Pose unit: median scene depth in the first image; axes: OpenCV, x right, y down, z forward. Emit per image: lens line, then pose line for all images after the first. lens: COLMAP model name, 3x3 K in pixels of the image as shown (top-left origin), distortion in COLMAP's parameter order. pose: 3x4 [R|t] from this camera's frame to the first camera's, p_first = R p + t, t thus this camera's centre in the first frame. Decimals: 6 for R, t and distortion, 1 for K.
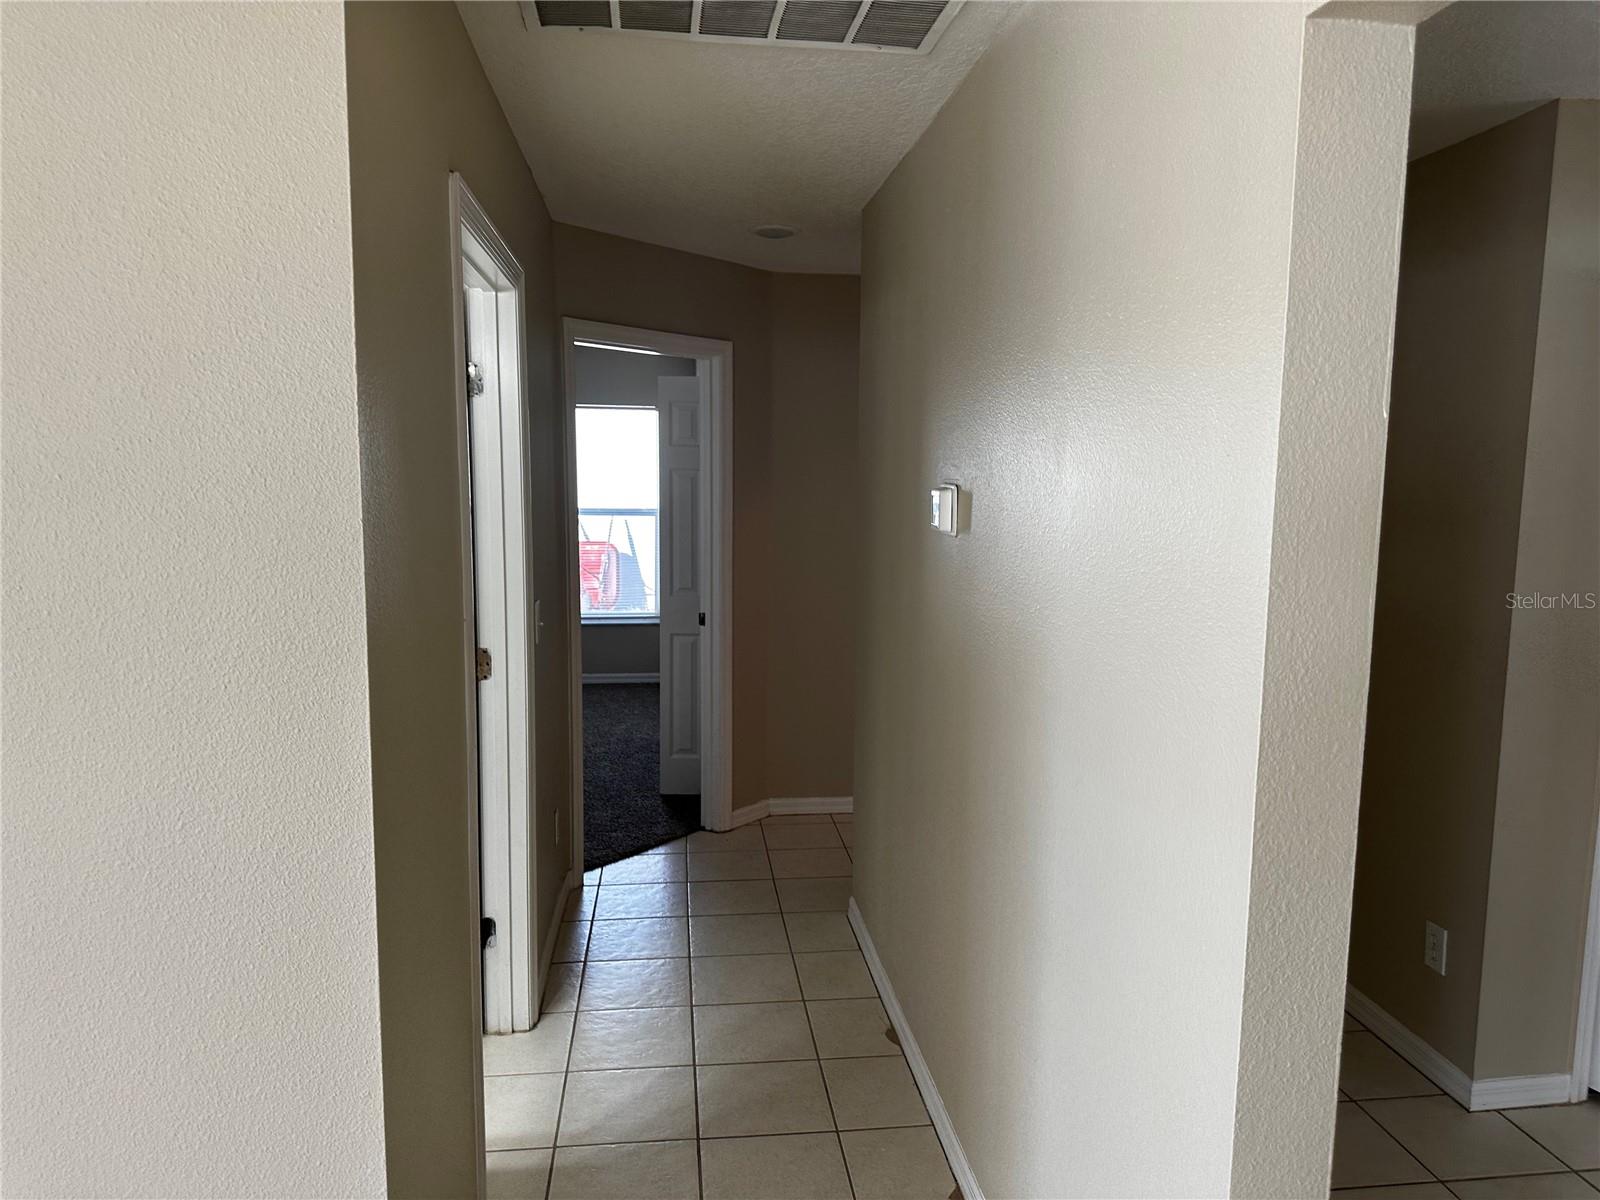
lens RADIAL K [[1134.7, 0, 800.0], [0, 1134.7, 600.0], [0, 0, 1]] dist [0.211587, -0.001356]
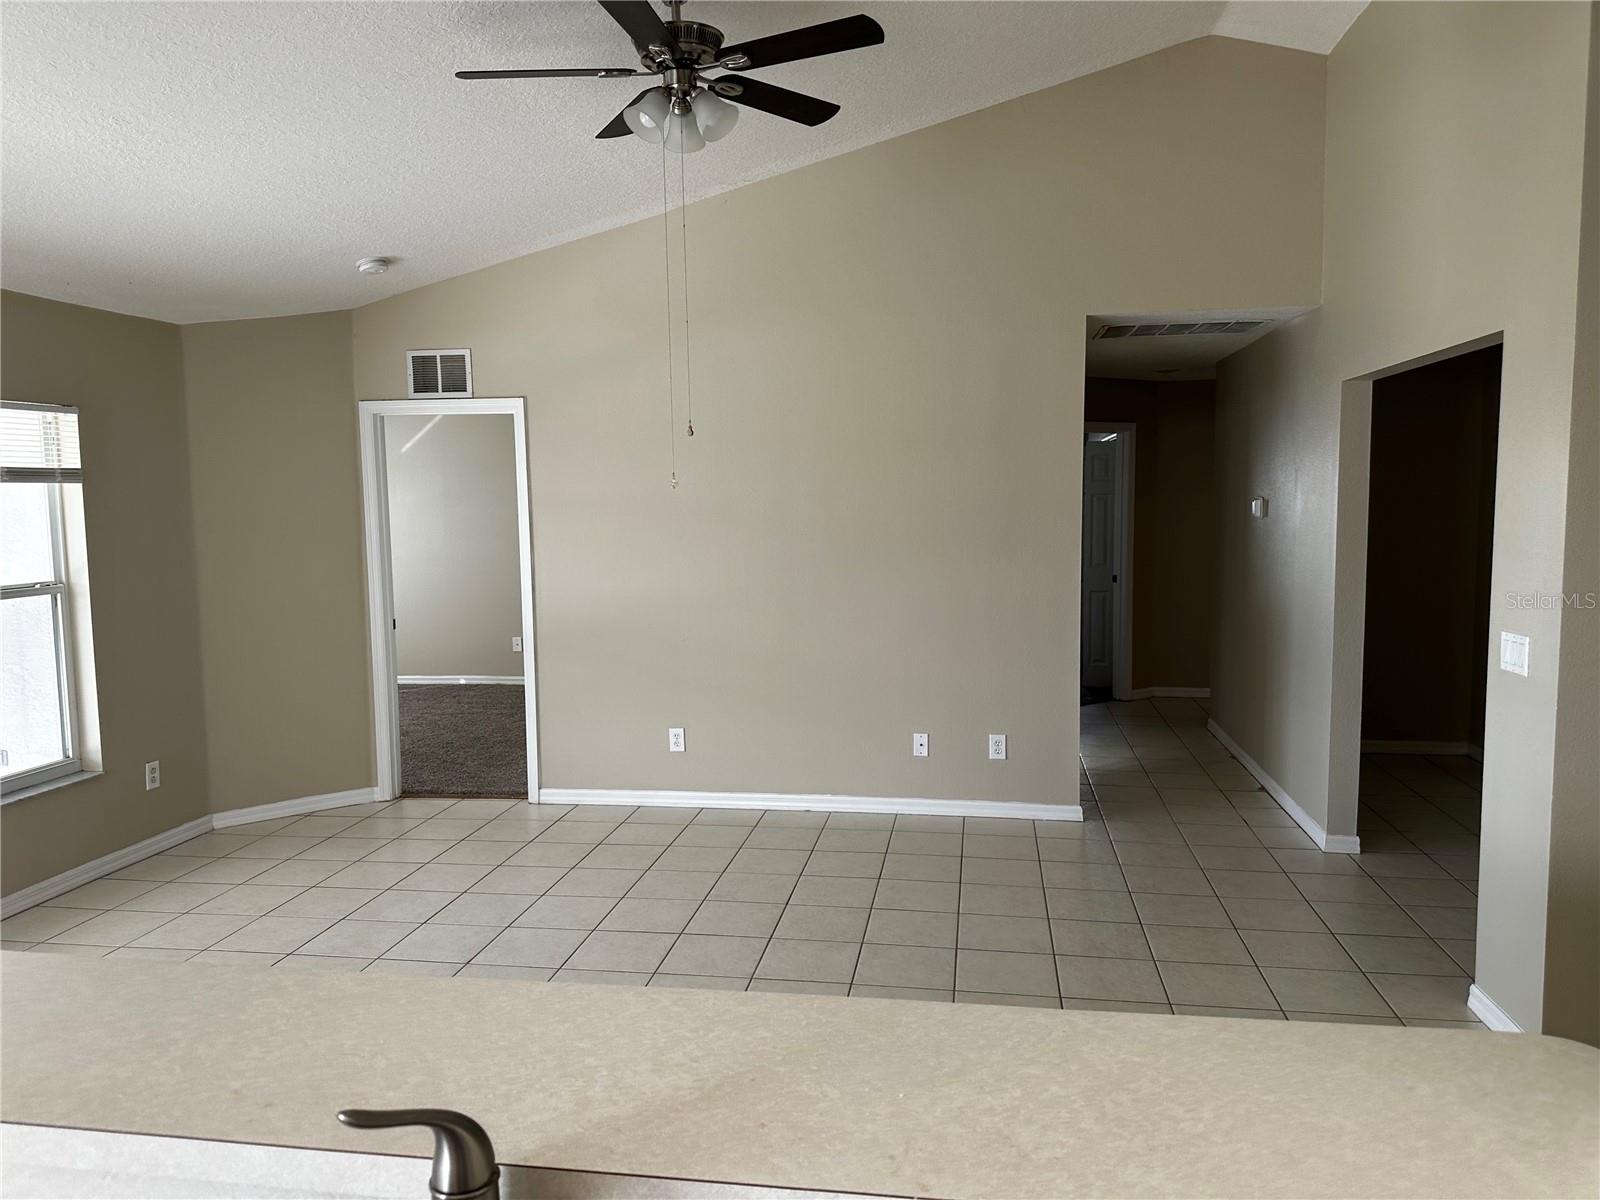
lens RADIAL K [[1134.7, 0, 800.0], [0, 1134.7, 600.0], [0, 0, 1]] dist [0.211587, -0.001356]
pose [[0.959577, -0.002289, -0.281437, -0.053703], [-0.003575, 0.999787, -0.020321, 0.092359], [0.281423, 0.020505, 0.959365, -0.893124]]
